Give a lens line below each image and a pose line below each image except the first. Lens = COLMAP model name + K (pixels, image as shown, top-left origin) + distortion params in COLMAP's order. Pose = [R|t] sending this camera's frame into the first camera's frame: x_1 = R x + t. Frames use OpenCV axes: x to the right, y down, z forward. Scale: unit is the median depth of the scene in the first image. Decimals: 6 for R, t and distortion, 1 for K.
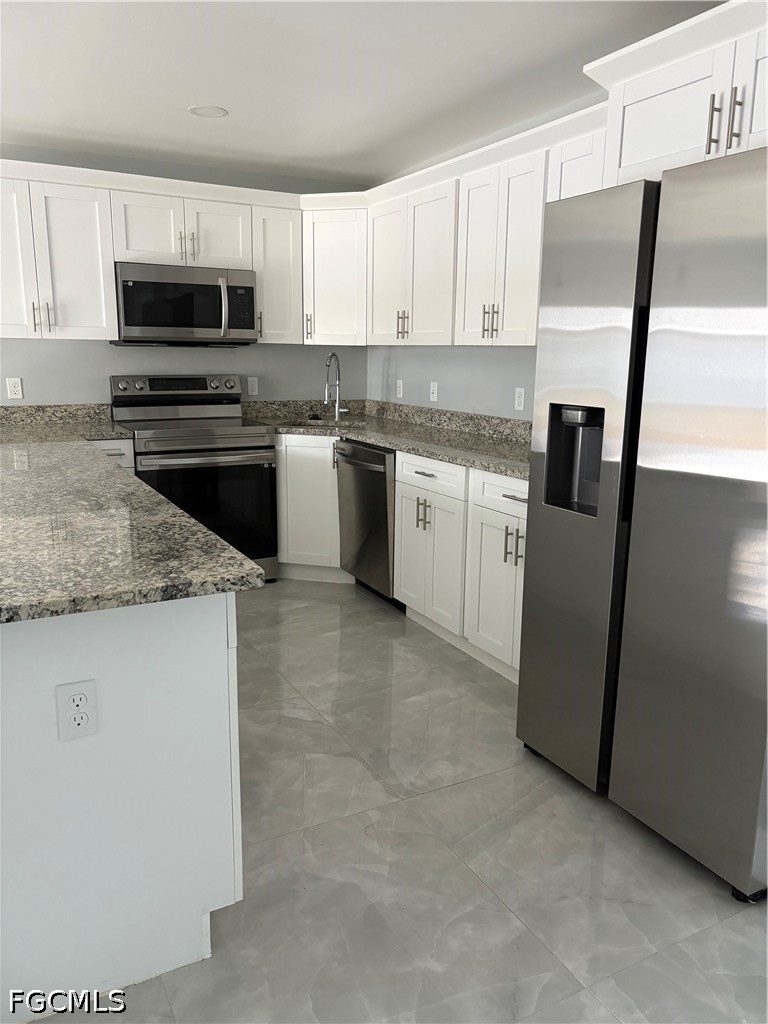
lens RADIAL K [[768.2, 0, 384.0], [0, 768.2, 512.0], [0, 0, 1]] dist [0.010393, -0.024503]
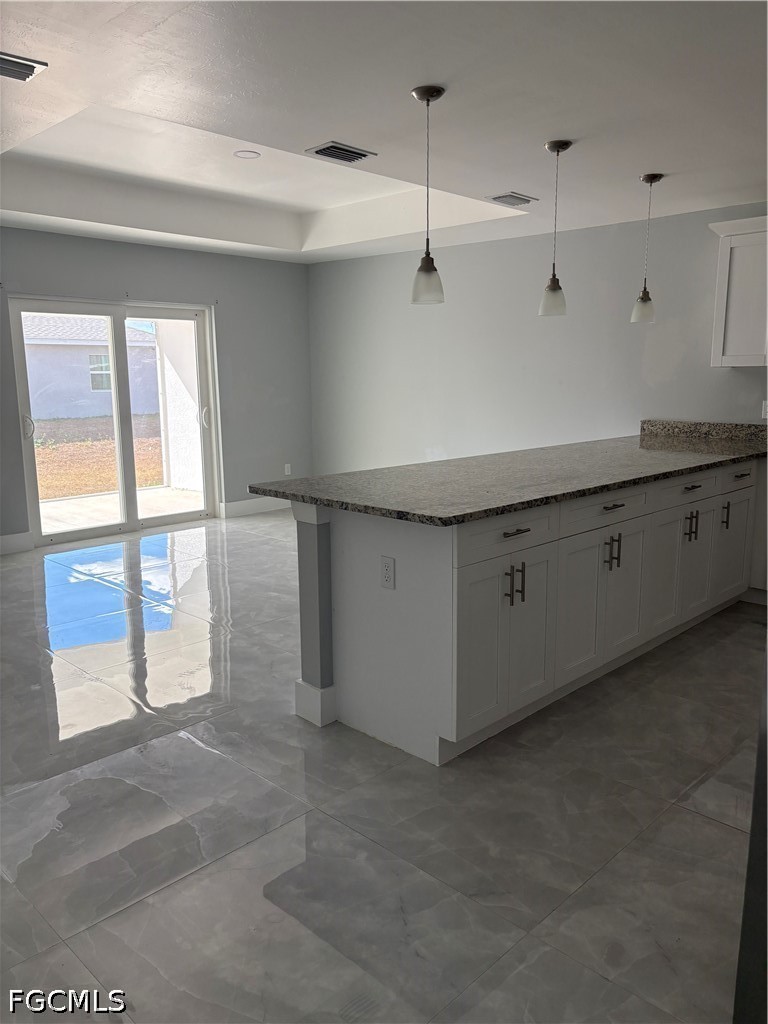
lens RADIAL K [[768.2, 0, 384.0], [0, 768.2, 512.0], [0, 0, 1]] dist [0.010393, -0.024503]
pose [[0.299009, 0.159369, -0.940848, 1.129372], [-0.182615, 0.977289, 0.107505, -0.069750], [0.936614, 0.139668, 0.321321, 0.335161]]
